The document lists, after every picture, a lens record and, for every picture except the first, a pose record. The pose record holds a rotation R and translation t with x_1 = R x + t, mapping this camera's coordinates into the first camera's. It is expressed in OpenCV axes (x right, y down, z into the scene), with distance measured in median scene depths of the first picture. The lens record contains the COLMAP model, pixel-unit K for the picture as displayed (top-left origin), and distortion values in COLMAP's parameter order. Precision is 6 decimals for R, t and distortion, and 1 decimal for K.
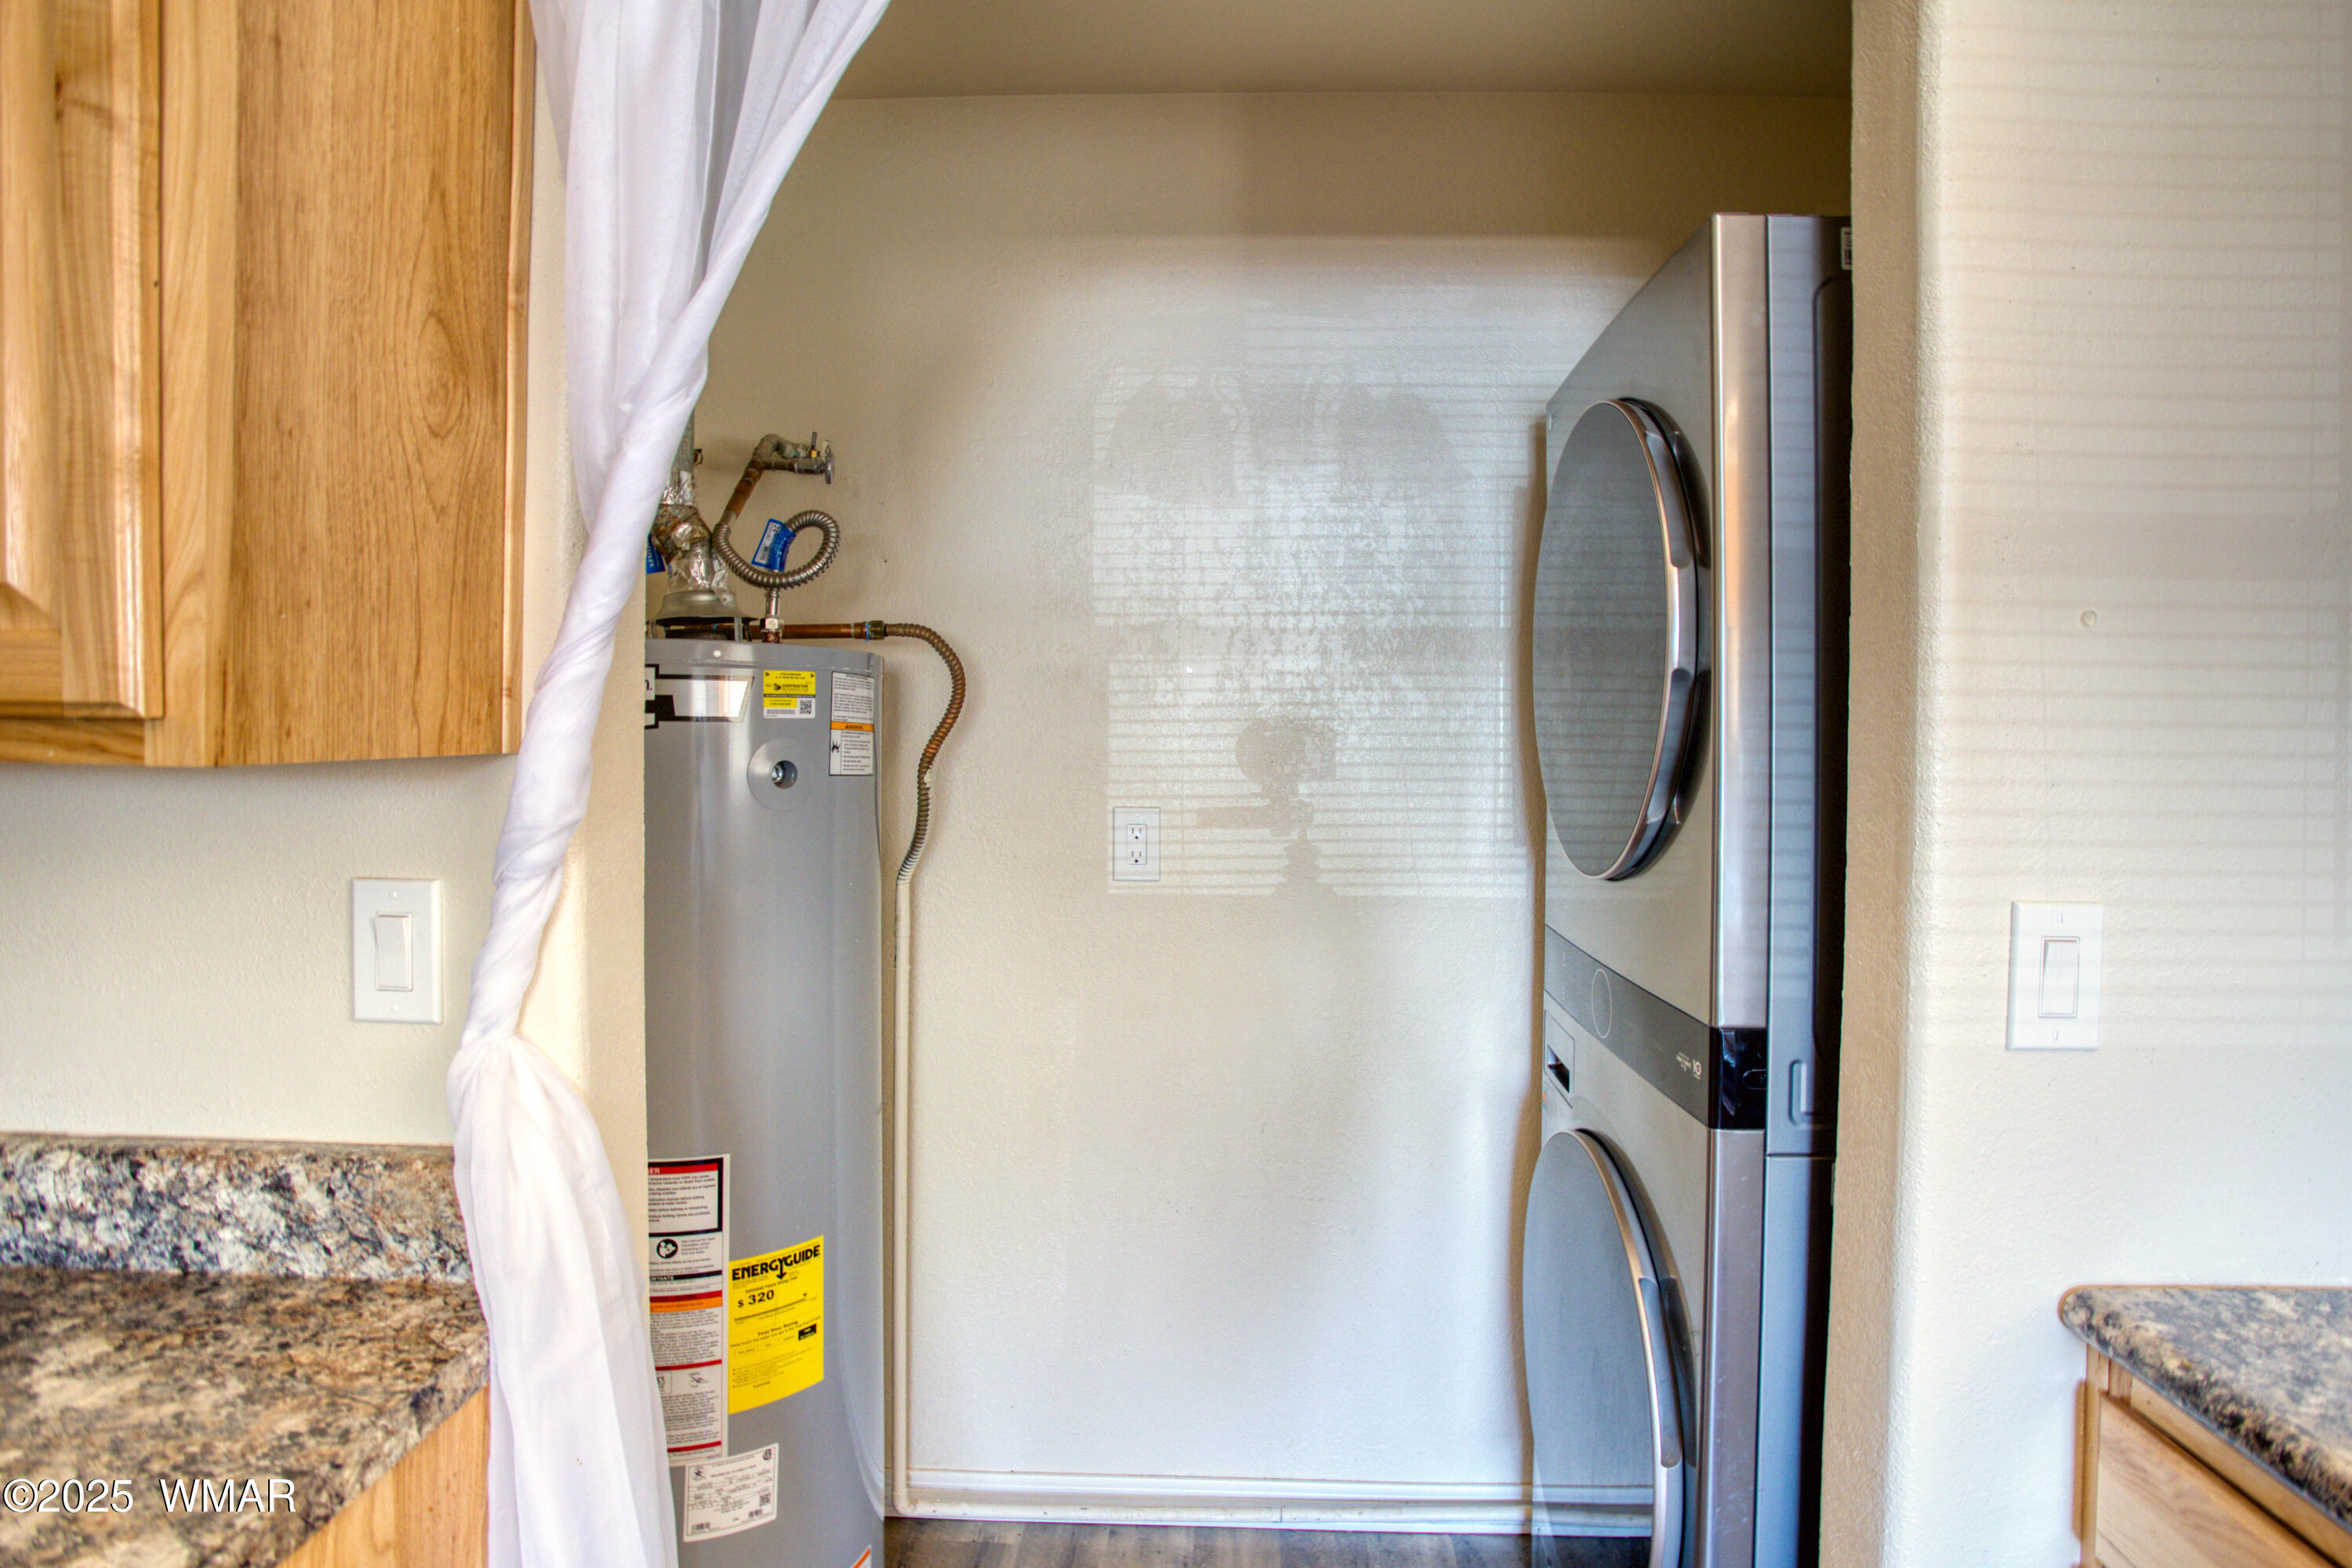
lens RADIAL K [[1164.6, 0, 1194.8], [0, 1164.6, 782.2], [0, 0, 1]] dist [-0.062190, 0.029352]
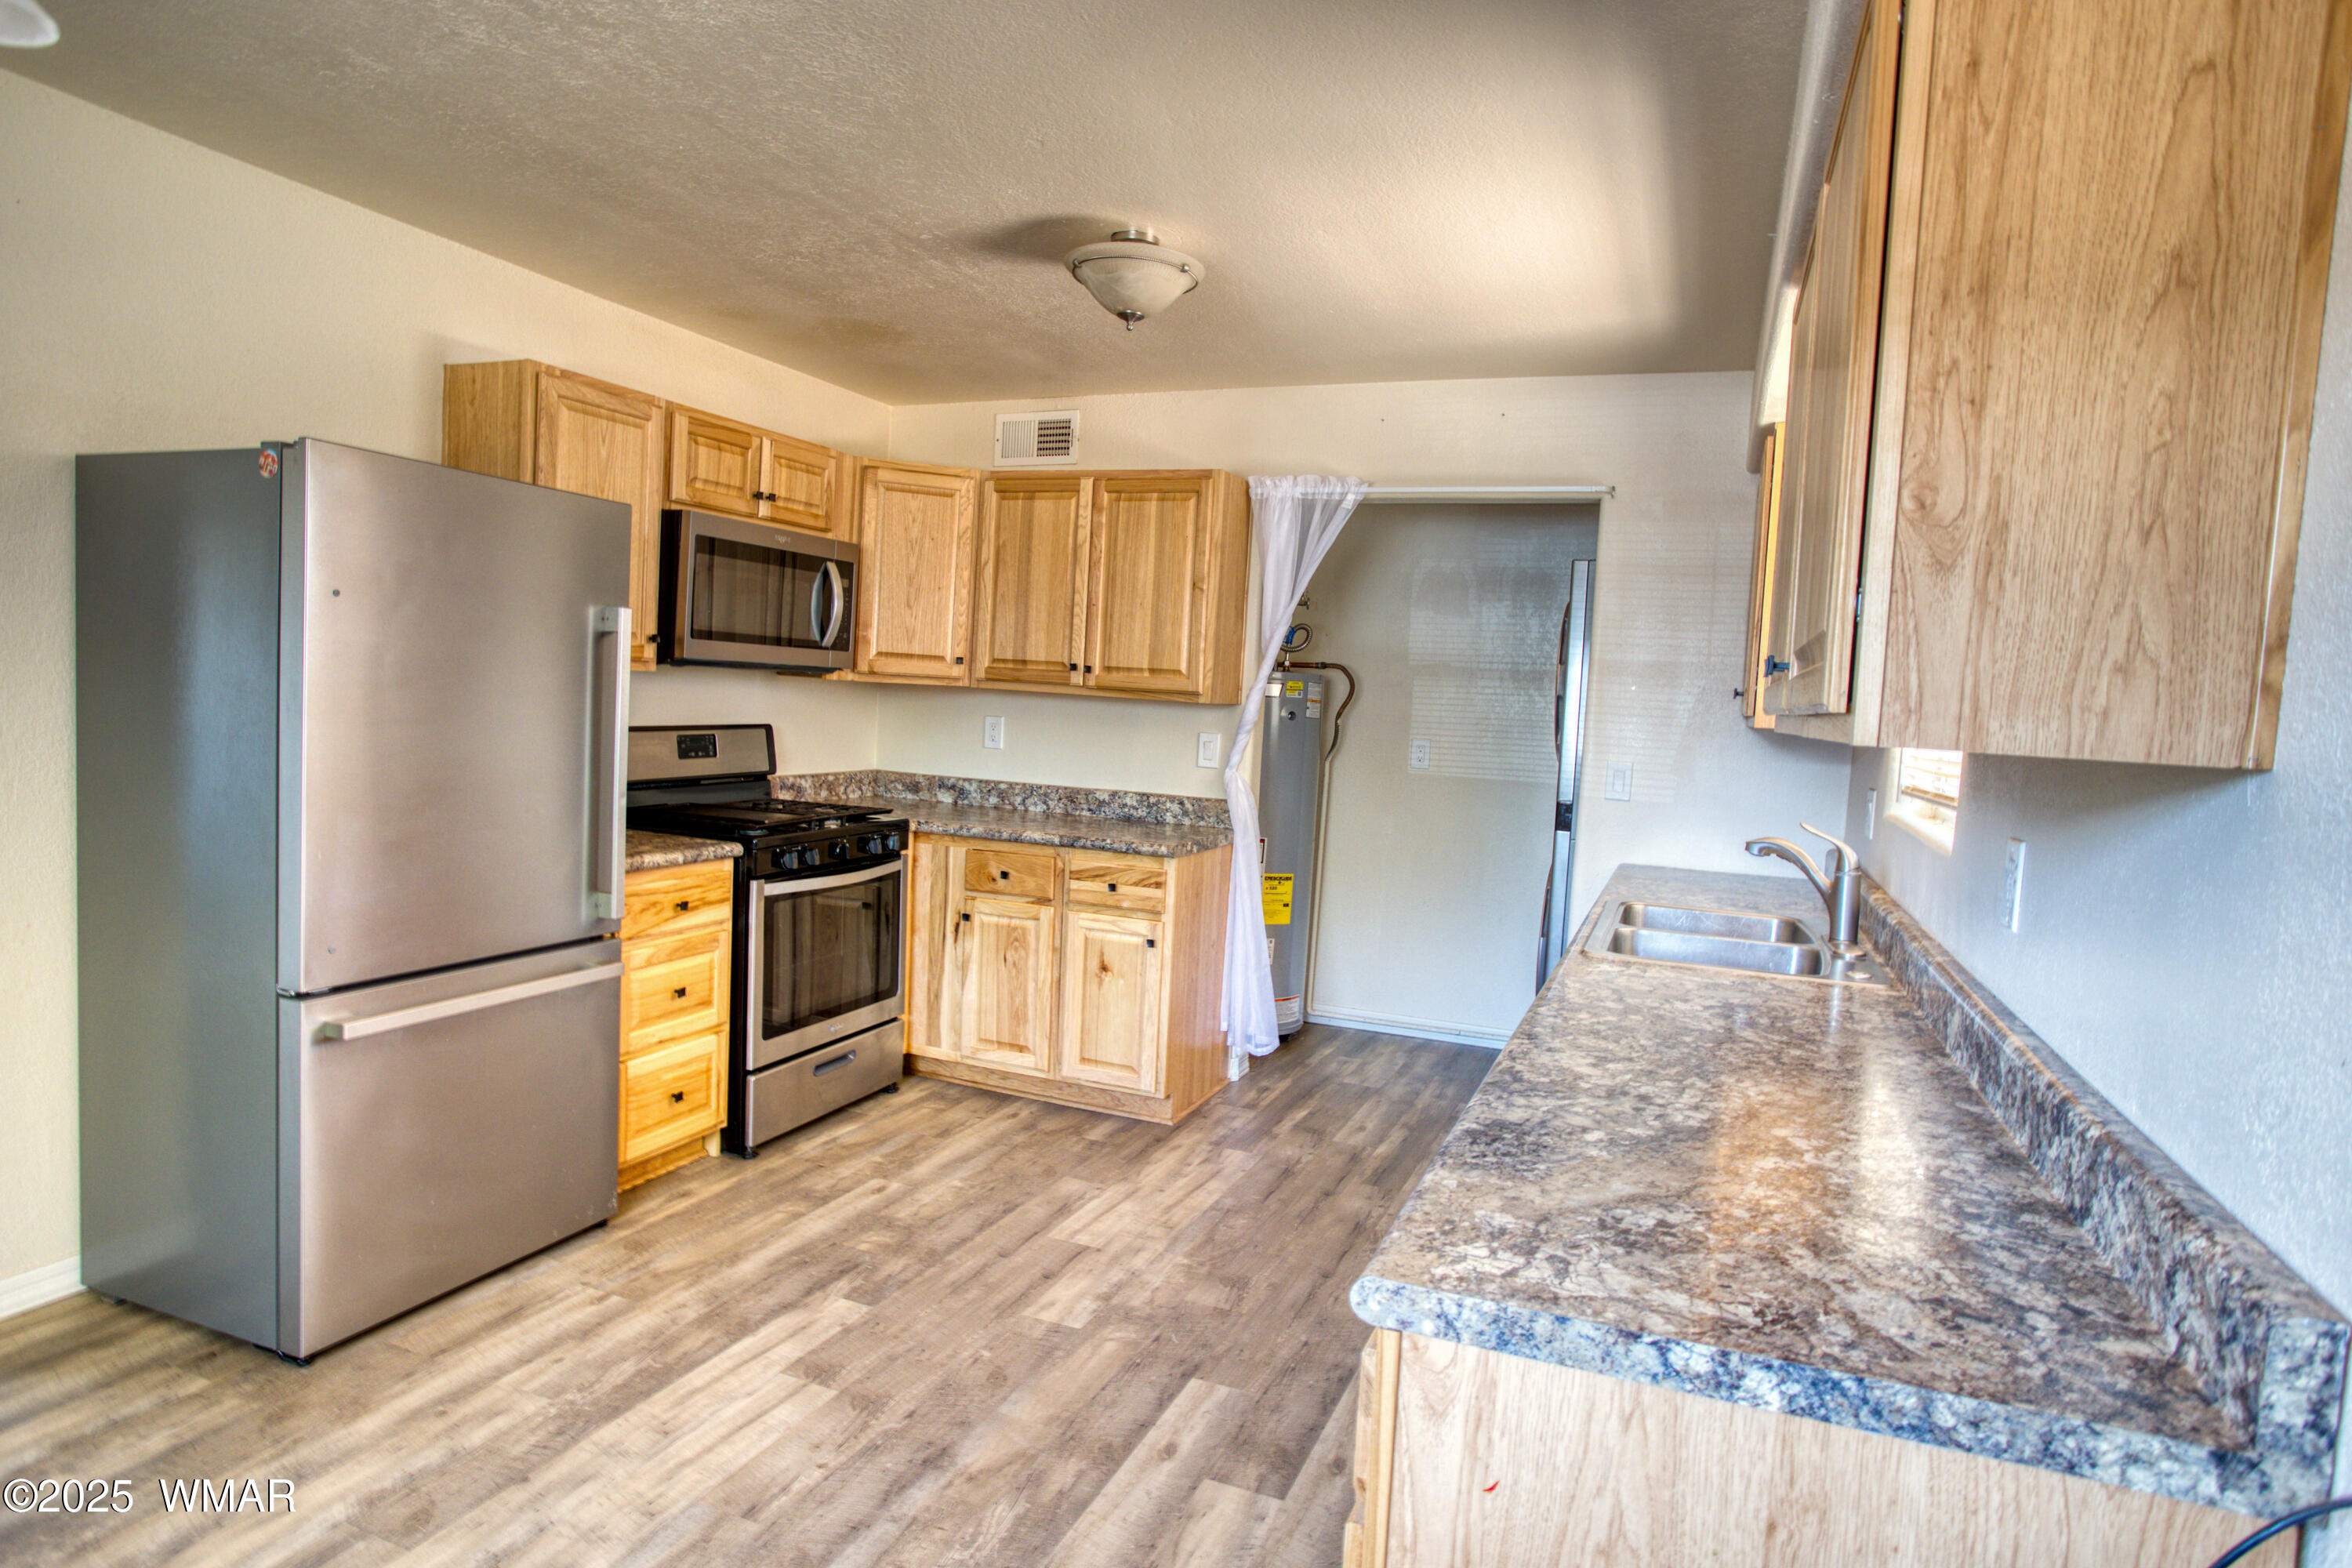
lens RADIAL K [[1300.6, 0, 1207.6], [0, 1300.6, 779.3], [0, 0, 1]] dist [-0.069027, 0.042903]
pose [[0.943483, 0.062230, -0.325526, 0.532848], [-0.059265, 0.998061, 0.019028, 0.103243], [0.326079, 0.001339, 0.945342, -2.197991]]
